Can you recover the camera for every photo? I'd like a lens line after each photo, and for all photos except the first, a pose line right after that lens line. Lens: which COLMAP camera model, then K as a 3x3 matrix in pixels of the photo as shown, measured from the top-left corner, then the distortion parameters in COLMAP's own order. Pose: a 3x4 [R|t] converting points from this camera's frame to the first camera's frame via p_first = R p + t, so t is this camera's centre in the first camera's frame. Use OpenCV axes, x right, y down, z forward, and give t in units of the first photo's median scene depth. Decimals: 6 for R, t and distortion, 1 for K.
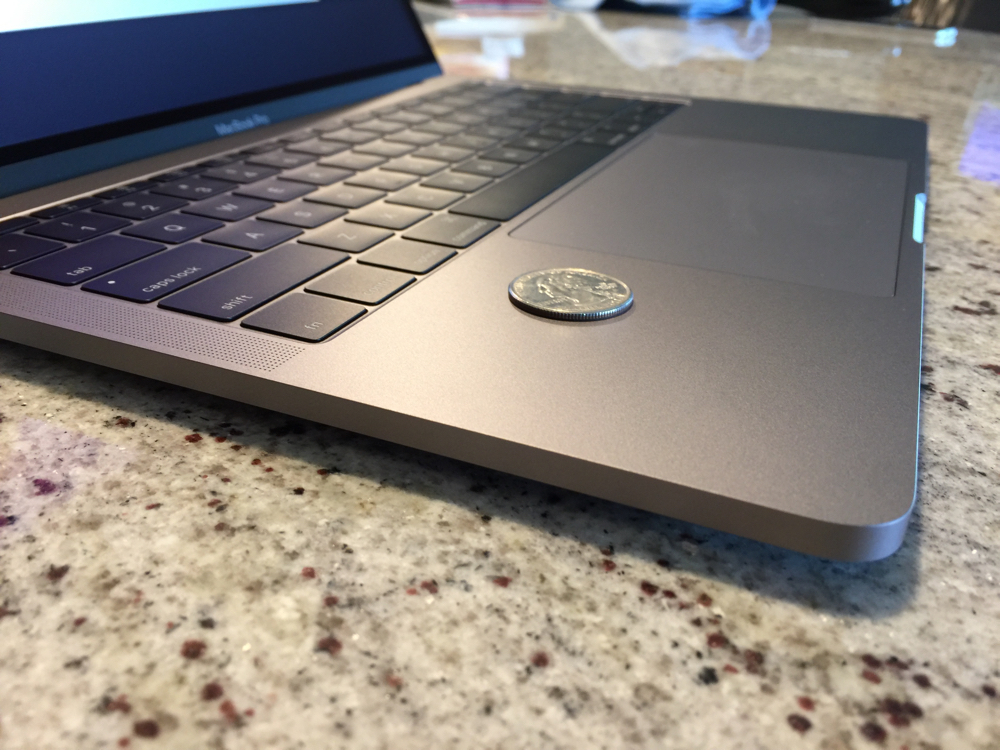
lens RADIAL K [[888.3, 0, 500.0], [0, 888.3, 375.0], [0, 0, 1]] dist [0.078659, -0.164067]
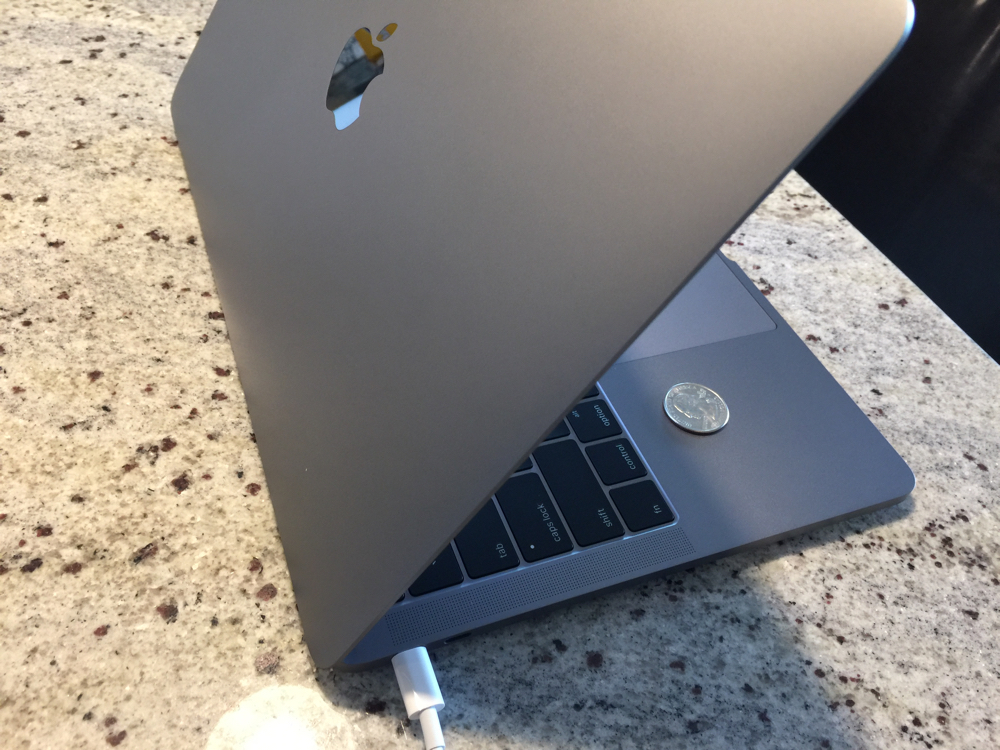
lens RADIAL K [[865.6, 0, 500.0], [0, 865.6, 375.0], [0, 0, 1]] dist [0.078140, -0.139926]
pose [[0.701390, -0.489520, 0.518095, -1.784392], [0.237013, 0.845680, 0.478173, -1.783059], [-0.672218, -0.212591, 0.709174, -0.027876]]
